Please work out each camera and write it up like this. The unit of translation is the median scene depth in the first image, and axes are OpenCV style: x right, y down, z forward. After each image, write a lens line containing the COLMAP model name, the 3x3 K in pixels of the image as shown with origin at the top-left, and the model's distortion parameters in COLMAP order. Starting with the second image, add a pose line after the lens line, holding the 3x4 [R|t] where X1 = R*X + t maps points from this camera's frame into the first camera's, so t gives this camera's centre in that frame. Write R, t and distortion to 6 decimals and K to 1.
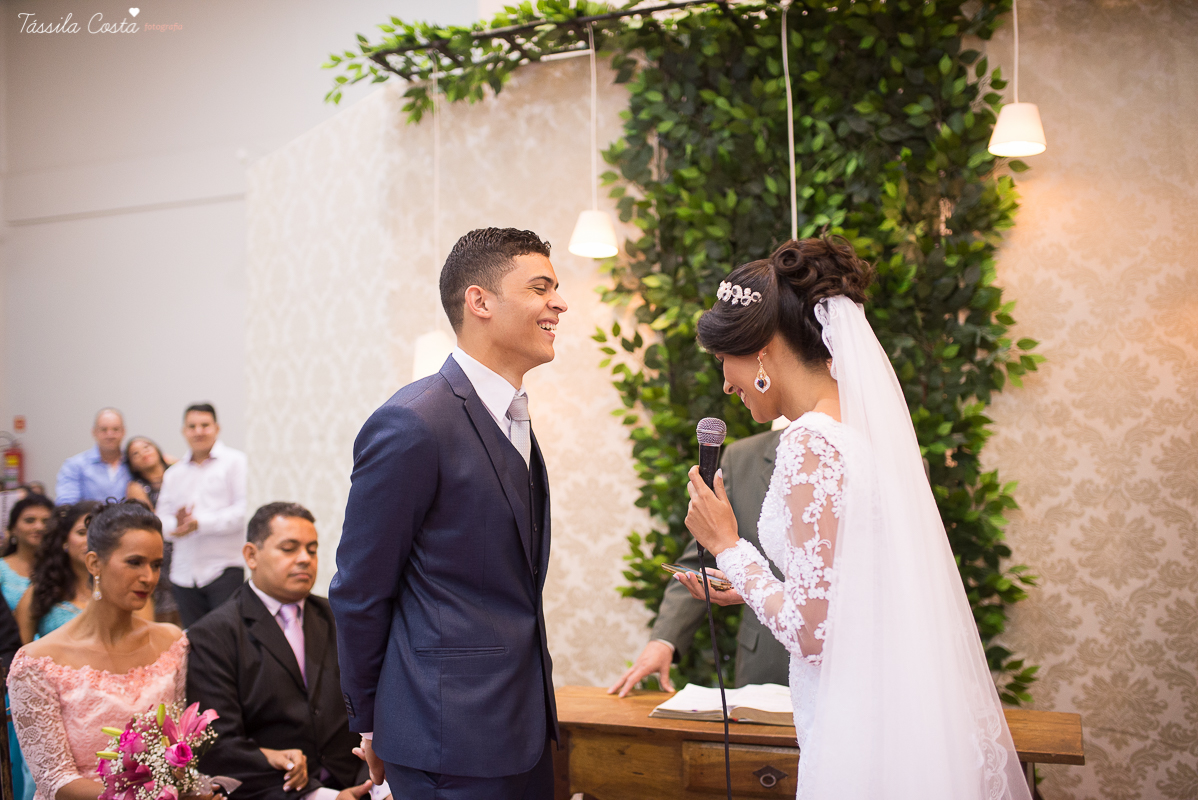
lens RADIAL K [[1209.8, 0, 599.0], [0, 1209.8, 400.0], [0, 0, 1]] dist [-0.017314, 0.139764]
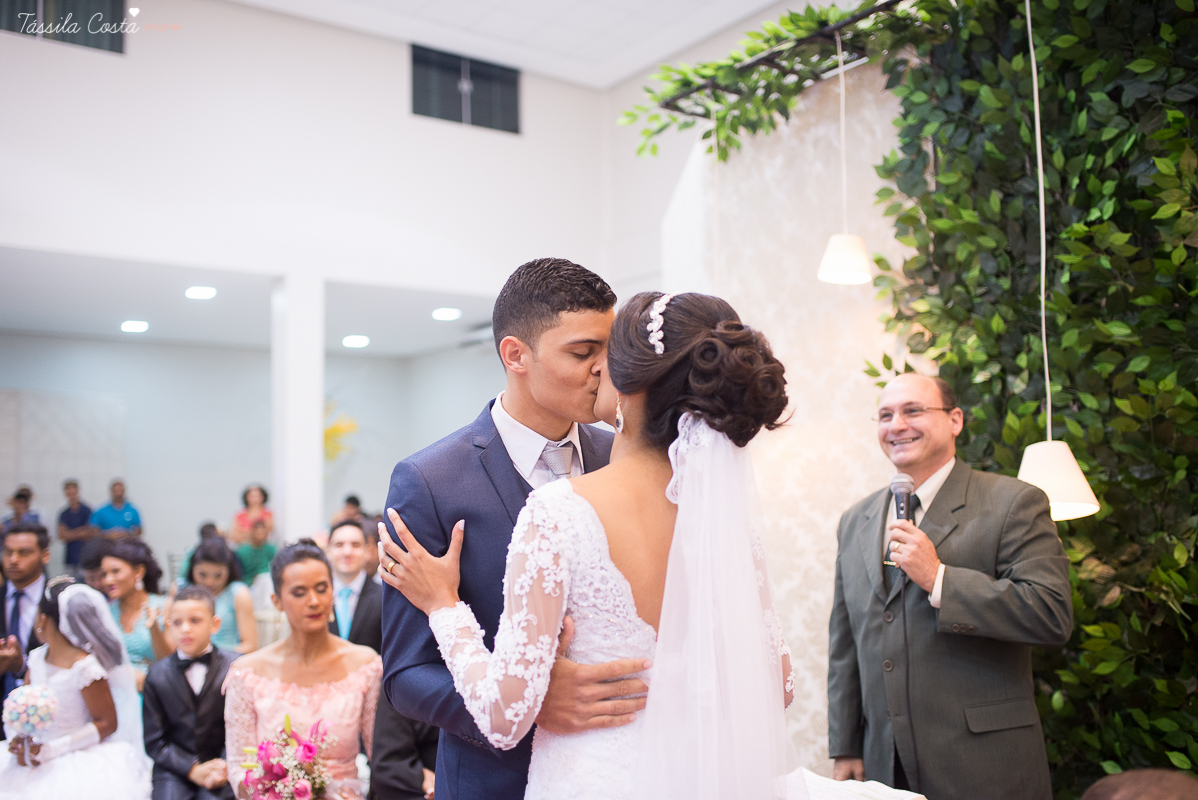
lens RADIAL K [[1209.8, 0, 599.0], [0, 1209.8, 400.0], [0, 0, 1]] dist [-0.017314, 0.139764]
pose [[0.825578, -0.034632, -0.563225, 0.344949], [0.019274, 0.999263, -0.033192, -0.004359], [0.563959, 0.016547, 0.825637, 0.139930]]
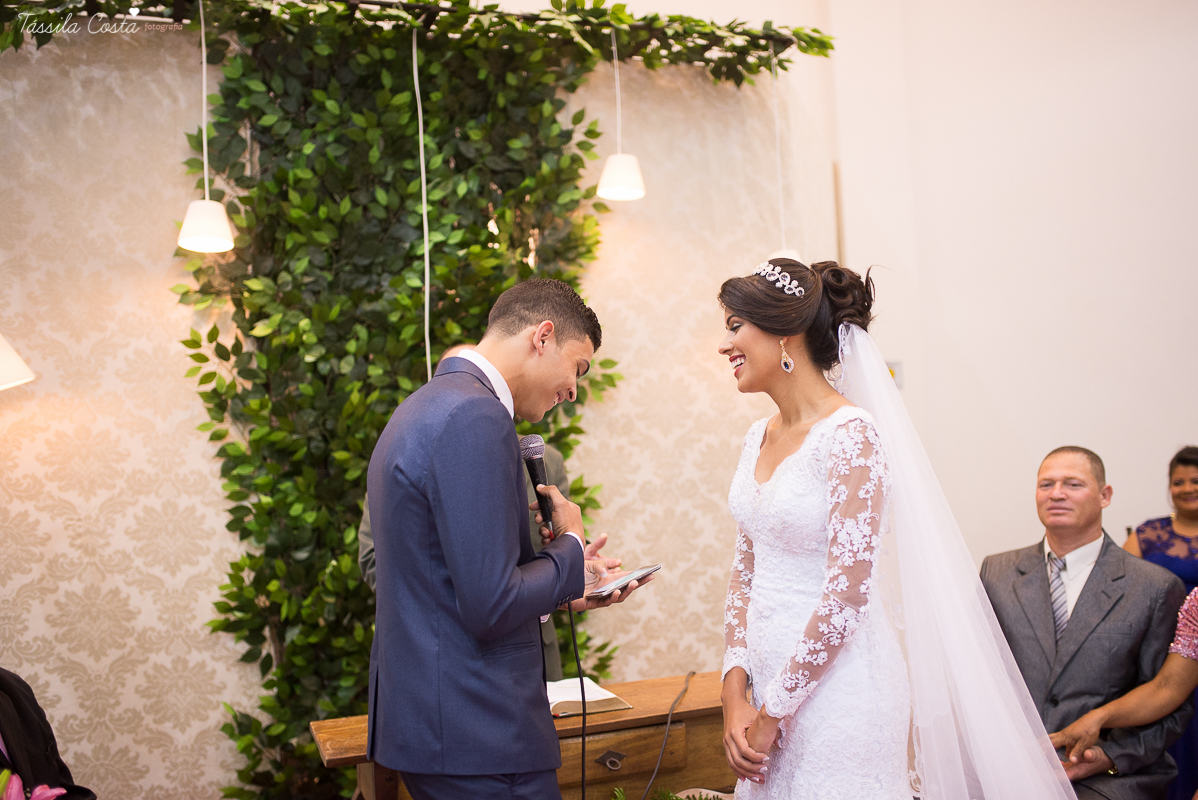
lens RADIAL K [[1209.8, 0, 599.0], [0, 1209.8, 400.0], [0, 0, 1]] dist [-0.017314, 0.139764]
pose [[0.755633, 0.013573, 0.654855, -0.361855], [0.006103, 0.999596, -0.027761, 0.017703], [-0.654967, 0.024973, 0.755244, 0.131809]]
